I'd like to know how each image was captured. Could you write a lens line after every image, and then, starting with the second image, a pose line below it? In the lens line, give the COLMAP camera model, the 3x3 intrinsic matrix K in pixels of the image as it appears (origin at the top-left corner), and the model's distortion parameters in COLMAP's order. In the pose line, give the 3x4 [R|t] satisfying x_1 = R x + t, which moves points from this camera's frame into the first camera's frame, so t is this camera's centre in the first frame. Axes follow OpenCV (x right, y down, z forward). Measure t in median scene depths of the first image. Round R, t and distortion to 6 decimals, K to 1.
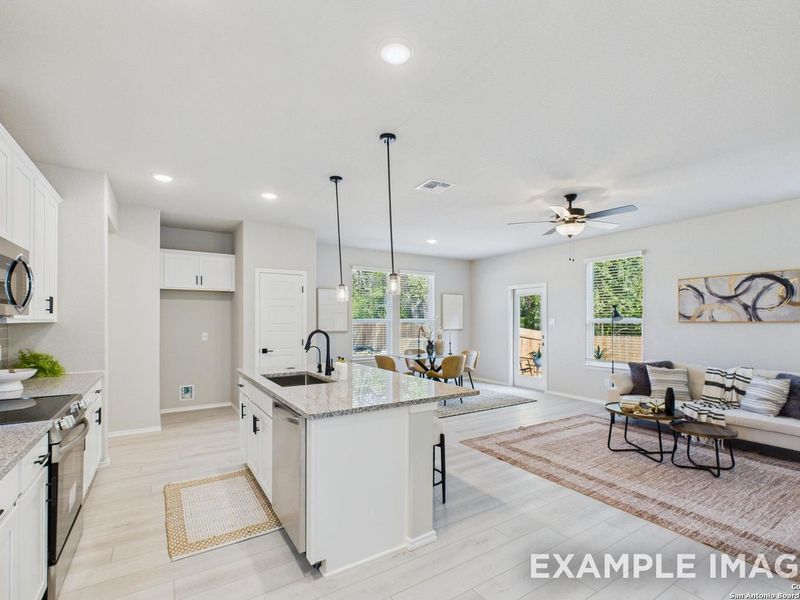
lens RADIAL K [[380.6, 0, 400.1], [0, 380.6, 320.2], [0, 0, 1]] dist [0.000702, -0.000028]
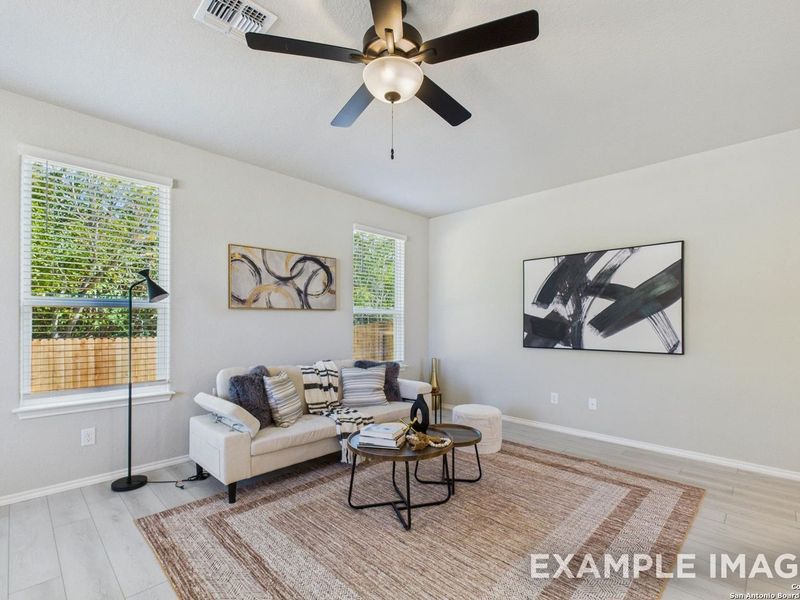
lens RADIAL K [[380.6, 0, 400.1], [0, 380.6, 320.2], [0, 0, 1]] dist [0.000702, -0.000028]
pose [[-0.229071, 0.004496, 0.973399, 0.015060], [-0.001547, 0.999986, -0.004983, 0.033901], [-0.973408, -0.002647, -0.229061, 0.990719]]
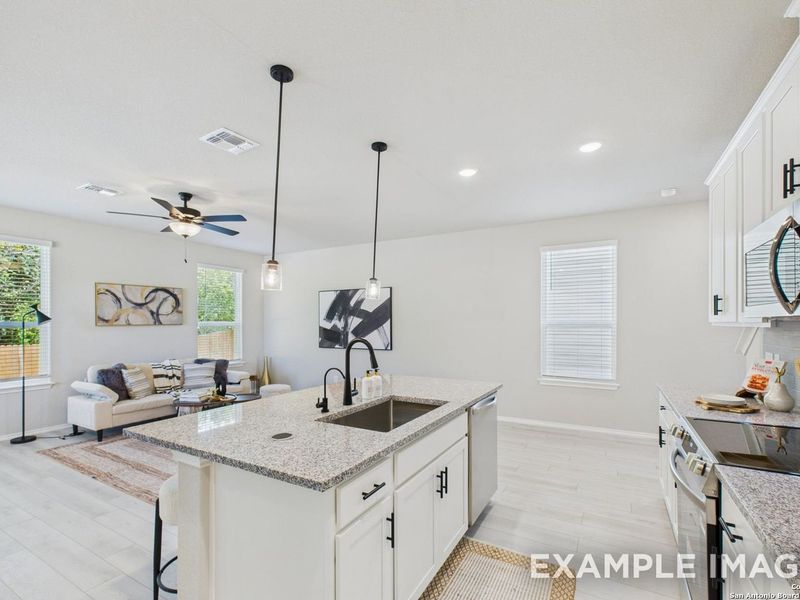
lens RADIAL K [[380.9, 0, 402.2], [0, 380.9, 322.4], [0, 0, 1]] dist [-0.001400, -0.000087]
pose [[-0.474502, 0.000365, 0.880255, -0.597707], [0.002135, 0.999997, 0.000736, -0.002749], [-0.880252, 0.002228, -0.474501, 0.884228]]
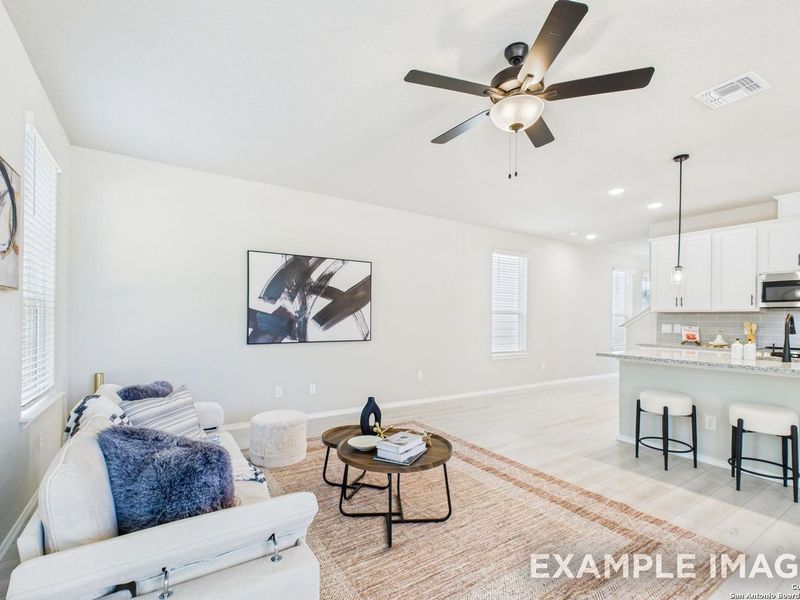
lens RADIAL K [[380.6, 0, 400.1], [0, 380.6, 320.2], [0, 0, 1]] dist [0.000702, -0.000028]
pose [[-0.999756, -0.009619, -0.019886, 0.555828], [-0.009752, 0.999931, 0.006605, 0.030947], [0.019821, 0.006797, -0.999780, 1.370425]]
